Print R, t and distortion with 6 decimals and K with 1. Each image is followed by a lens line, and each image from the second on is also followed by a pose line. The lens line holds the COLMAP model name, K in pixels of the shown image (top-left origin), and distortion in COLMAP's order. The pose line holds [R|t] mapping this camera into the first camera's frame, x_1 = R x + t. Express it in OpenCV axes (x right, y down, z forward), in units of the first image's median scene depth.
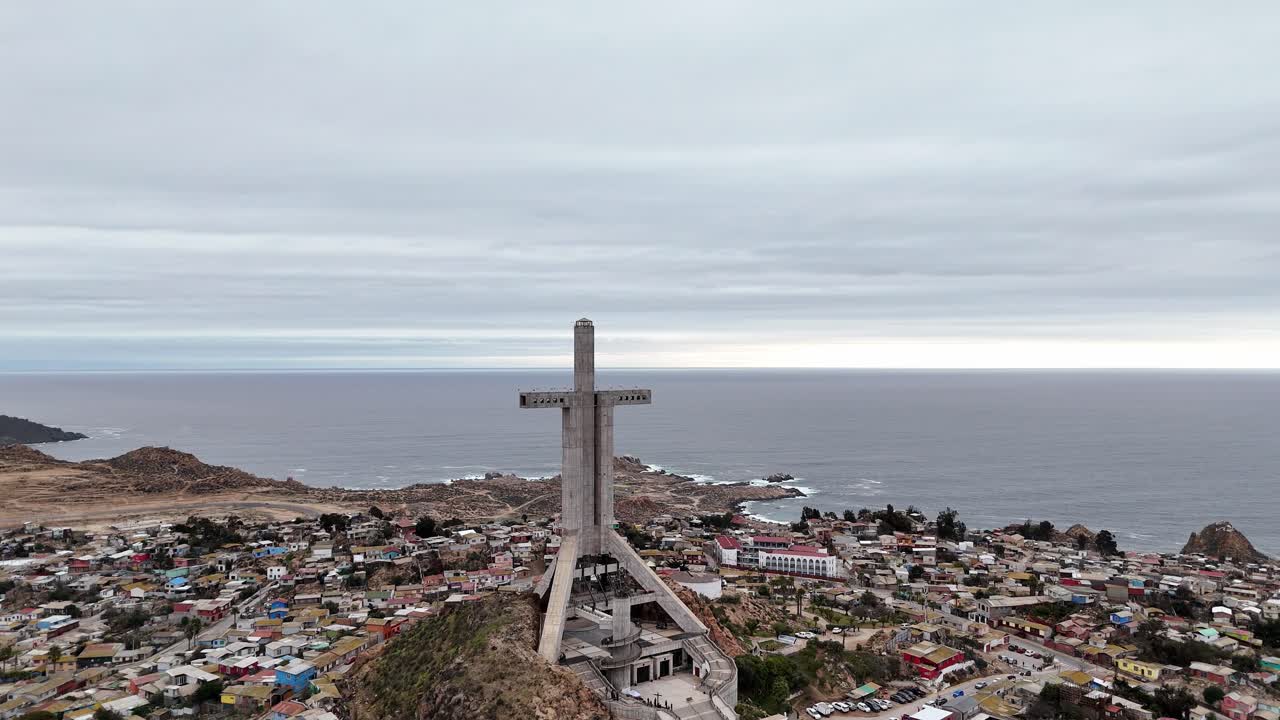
lens RADIAL K [[938.7, 0, 645.9], [0, 938.7, 355.5], [0, 0, 1]] dist [0.060807, -0.046871]
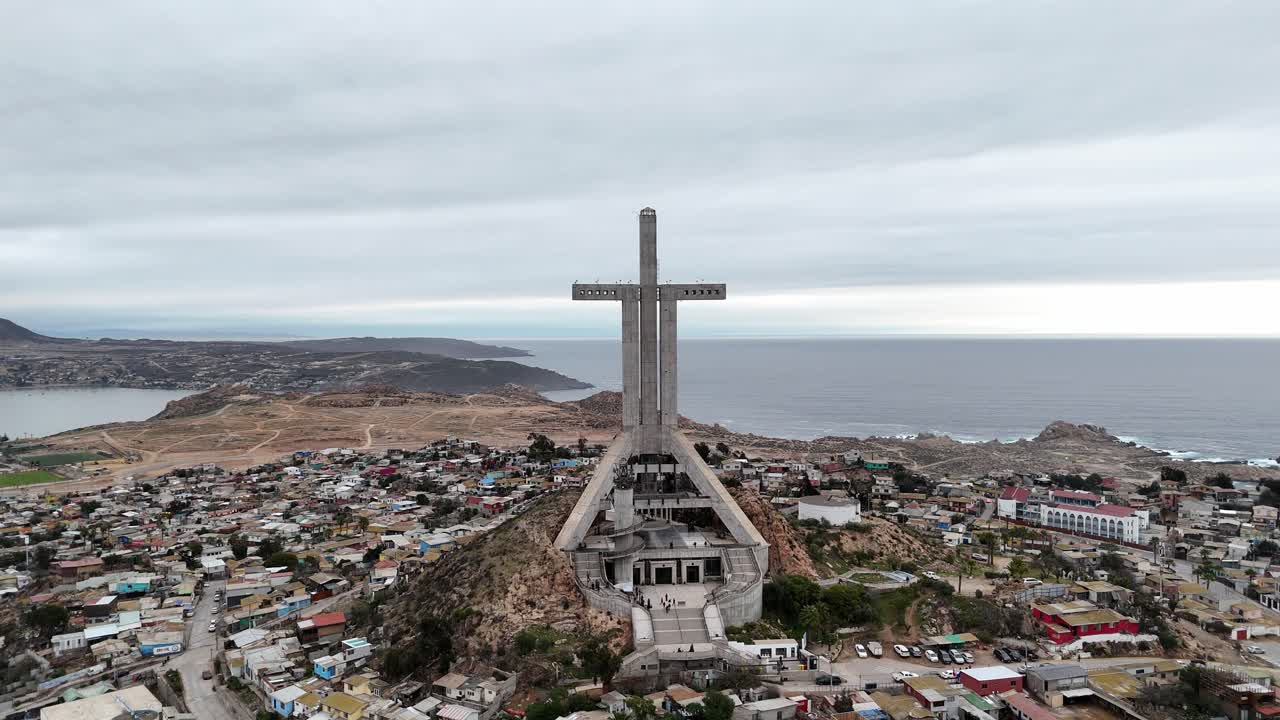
lens RADIAL K [[938.7, 0, 643.2], [0, 938.7, 354.4], [0, 0, 1]] dist [0.060807, -0.046871]
pose [[0.871392, 0.010373, -0.490477, 0.240169], [0.006512, 0.999444, 0.032706, 0.046772], [0.490544, -0.031694, 0.870840, 0.096941]]
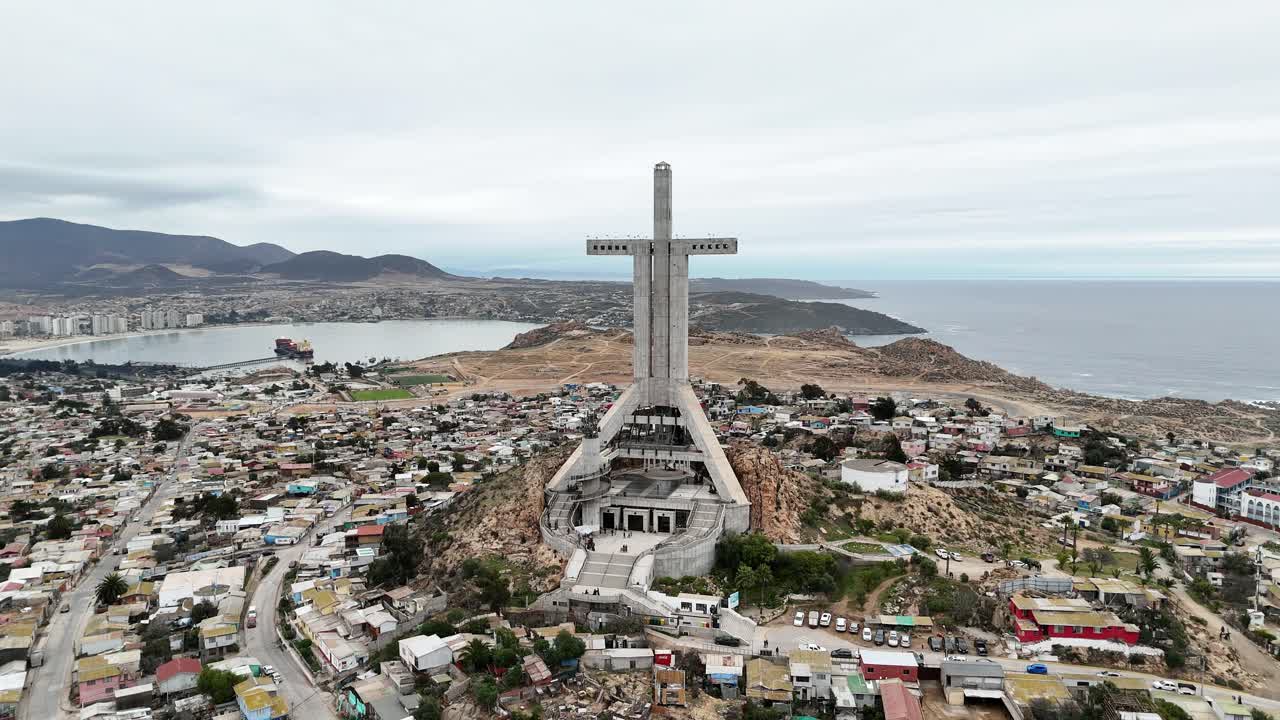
lens RADIAL K [[938.7, 0, 643.1], [0, 938.7, 355.5], [0, 0, 1]] dist [0.060807, -0.046871]
pose [[0.632913, 0.071418, -0.770922, 0.406580], [0.003116, 0.995493, 0.094780, 0.039312], [0.774216, -0.062390, 0.629838, 0.220226]]
